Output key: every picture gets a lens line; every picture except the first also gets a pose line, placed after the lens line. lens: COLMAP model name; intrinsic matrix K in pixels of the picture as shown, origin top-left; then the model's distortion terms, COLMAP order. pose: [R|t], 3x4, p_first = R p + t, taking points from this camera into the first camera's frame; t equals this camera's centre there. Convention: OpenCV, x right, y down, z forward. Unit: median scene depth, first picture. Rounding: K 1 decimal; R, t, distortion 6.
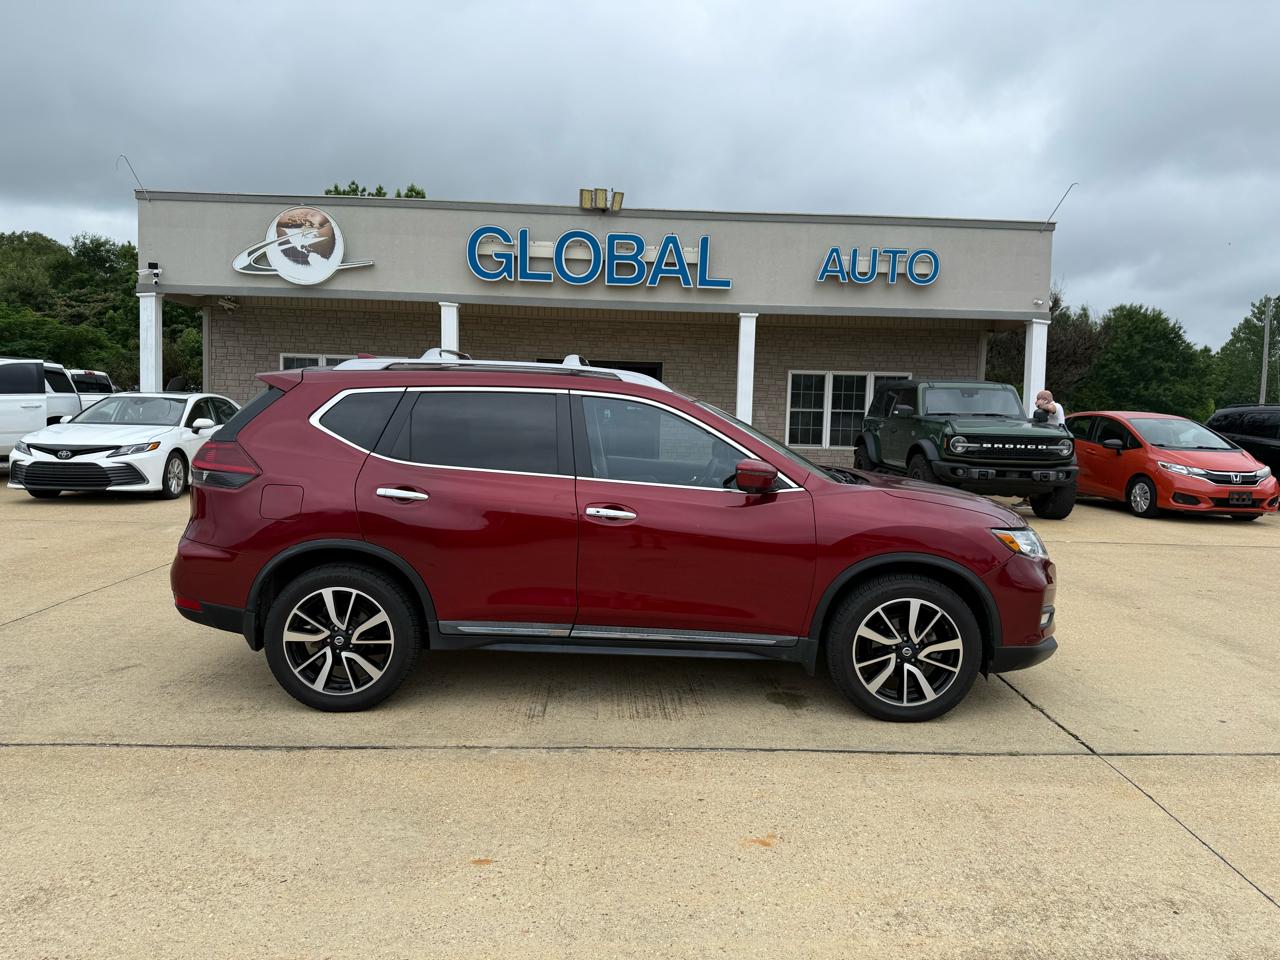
lens RADIAL K [[906.2, 0, 642.1], [0, 906.2, 477.9], [0, 0, 1]] dist [0.029545, -0.045692]
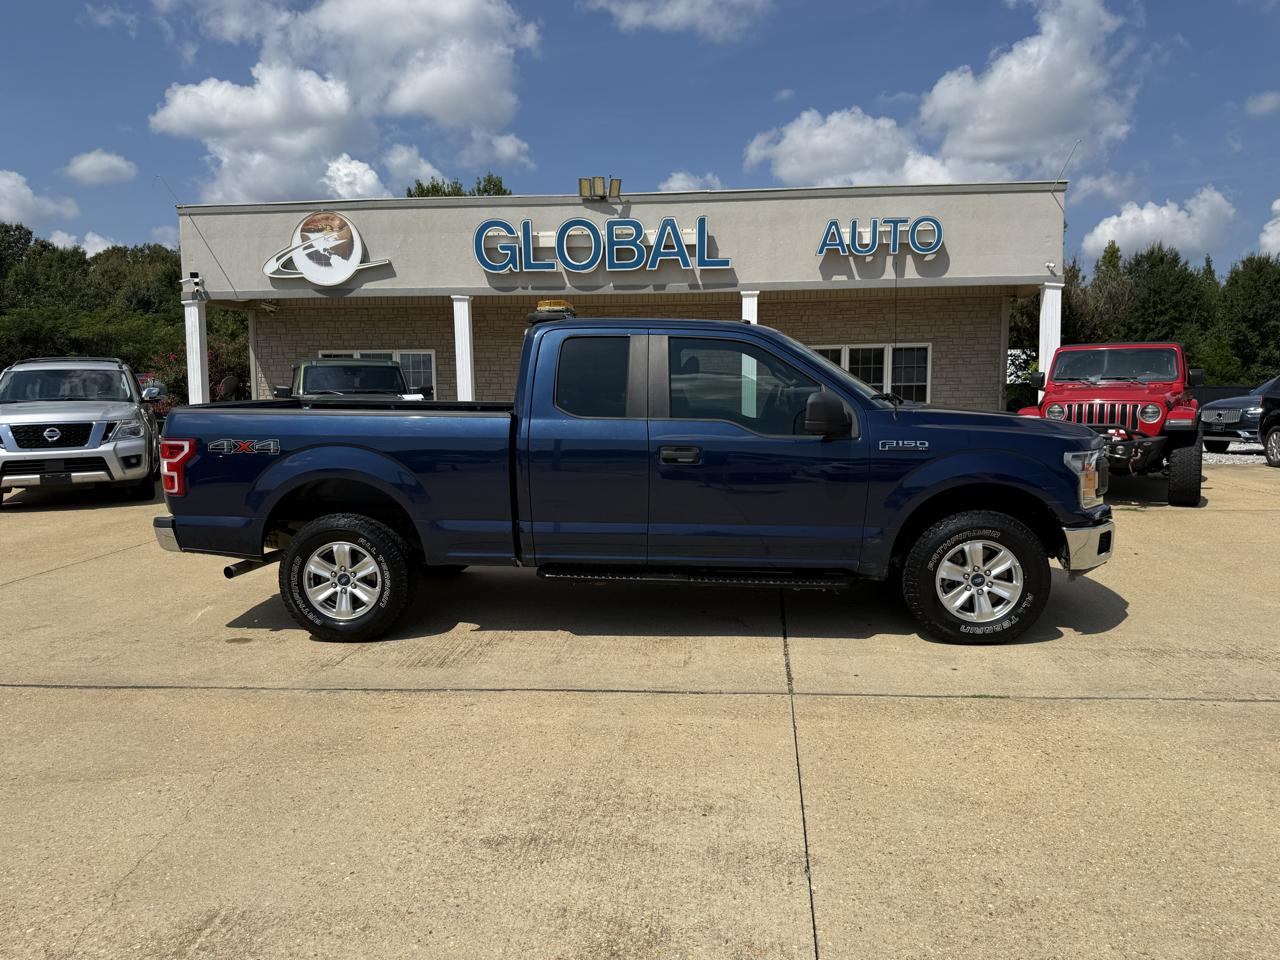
lens RADIAL K [[915.2, 0, 642.4], [0, 915.2, 485.0], [0, 0, 1]] dist [0.014275, -0.027556]
pose [[0.992441, -0.024620, -0.120227, 0.118235], [0.027793, 0.999306, 0.024790, 0.004843], [0.119534, -0.027944, 0.992437, -0.027878]]
